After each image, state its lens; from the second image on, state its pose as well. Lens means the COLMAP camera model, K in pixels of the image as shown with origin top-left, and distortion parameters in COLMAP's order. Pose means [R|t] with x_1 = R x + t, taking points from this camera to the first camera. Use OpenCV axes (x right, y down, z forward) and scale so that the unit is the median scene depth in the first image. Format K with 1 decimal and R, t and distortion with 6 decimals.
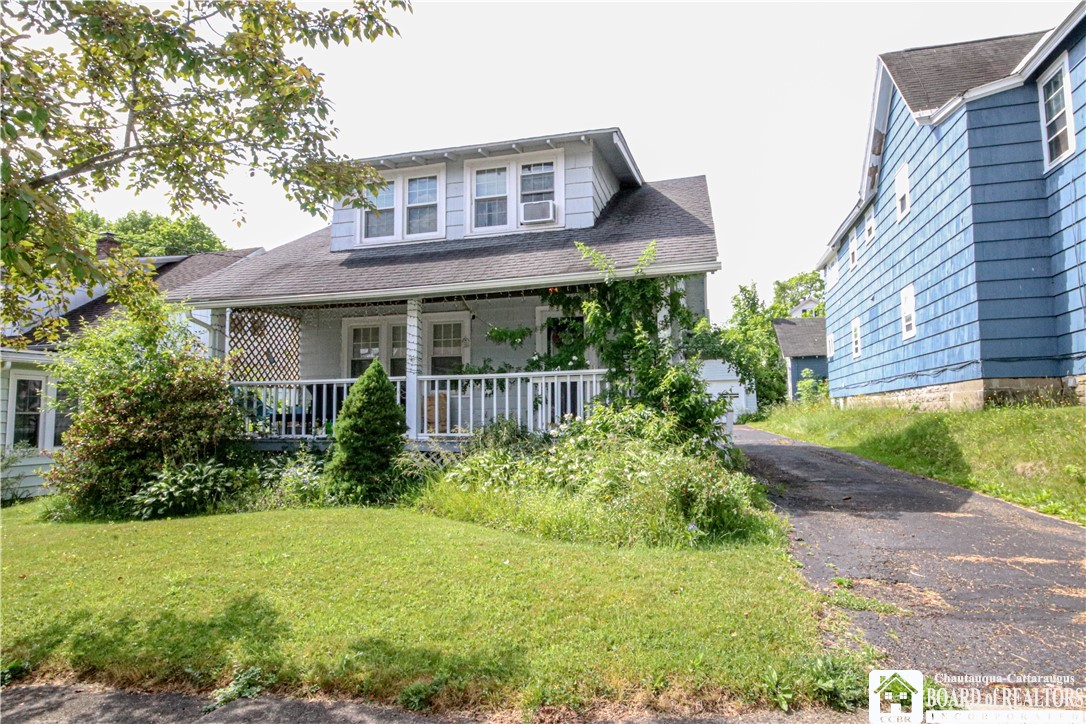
lens RADIAL K [[611.3, 0, 543.0], [0, 611.3, 362.0], [0, 0, 1]] dist [0.002880, 0.000348]
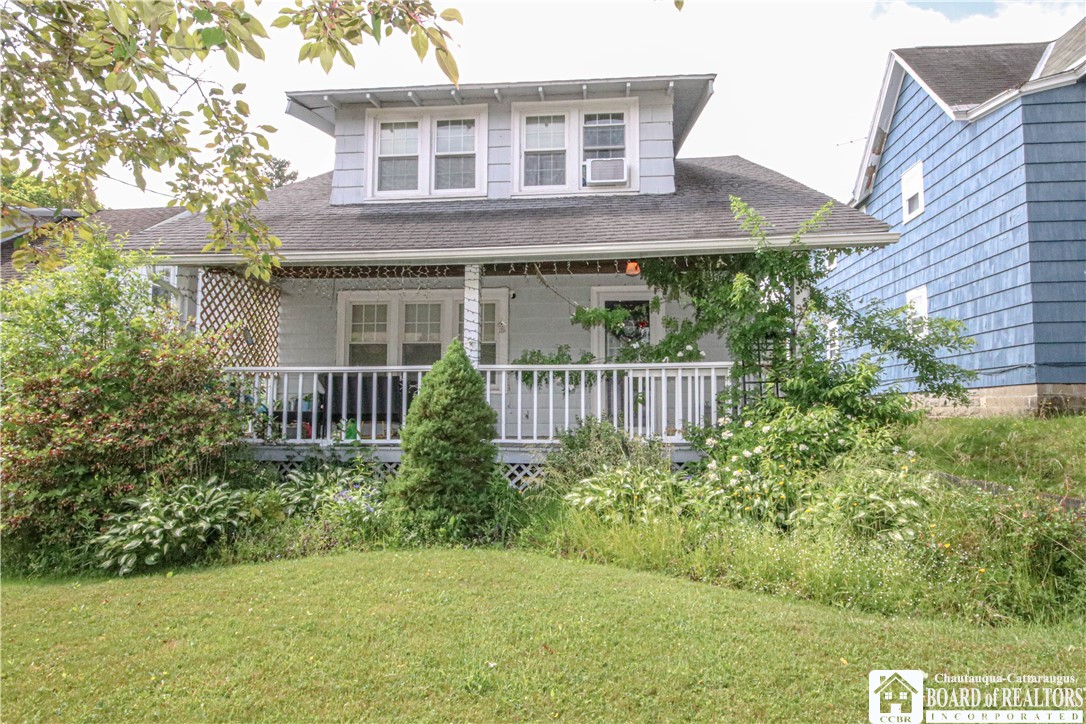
lens RADIAL K [[607.5, 0, 543.0], [0, 607.5, 362.0], [0, 0, 1]] dist [0.003461, 0.001235]
pose [[0.986589, 0.026678, 0.161027, -0.224483], [-0.027190, 0.999630, 0.000976, 0.014674], [-0.160942, -0.005341, 0.986949, 0.205867]]
